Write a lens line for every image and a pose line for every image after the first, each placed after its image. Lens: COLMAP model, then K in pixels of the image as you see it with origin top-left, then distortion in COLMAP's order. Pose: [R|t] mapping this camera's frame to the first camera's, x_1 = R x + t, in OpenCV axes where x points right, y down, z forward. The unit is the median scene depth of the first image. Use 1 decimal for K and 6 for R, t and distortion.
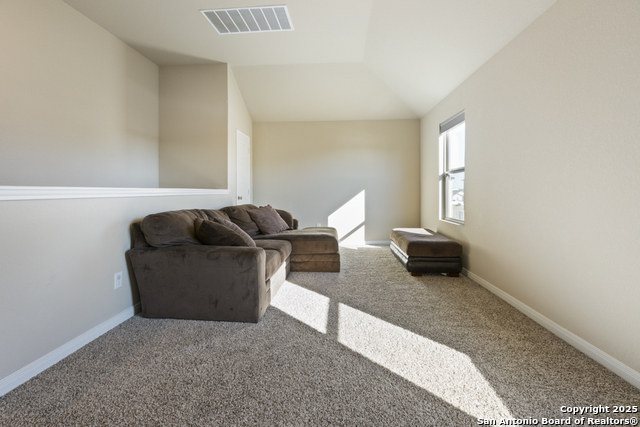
lens RADIAL K [[286.2, 0, 316.5], [0, 286.2, 196.6], [0, 0, 1]] dist [-0.001574, -0.000800]
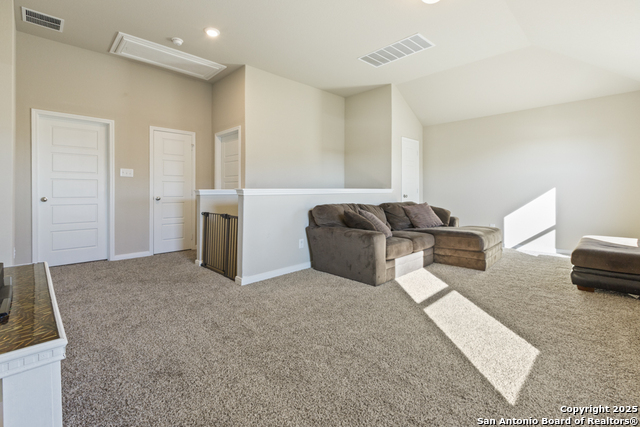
lens RADIAL K [[286.2, 0, 318.7], [0, 286.2, 193.7], [0, 0, 1]] dist [-0.001574, -0.000800]
pose [[0.766648, 0.002336, -0.642064, 0.384706], [-0.005668, 0.999979, -0.003130, 0.001243], [0.642043, 0.006039, 0.766645, -0.192371]]
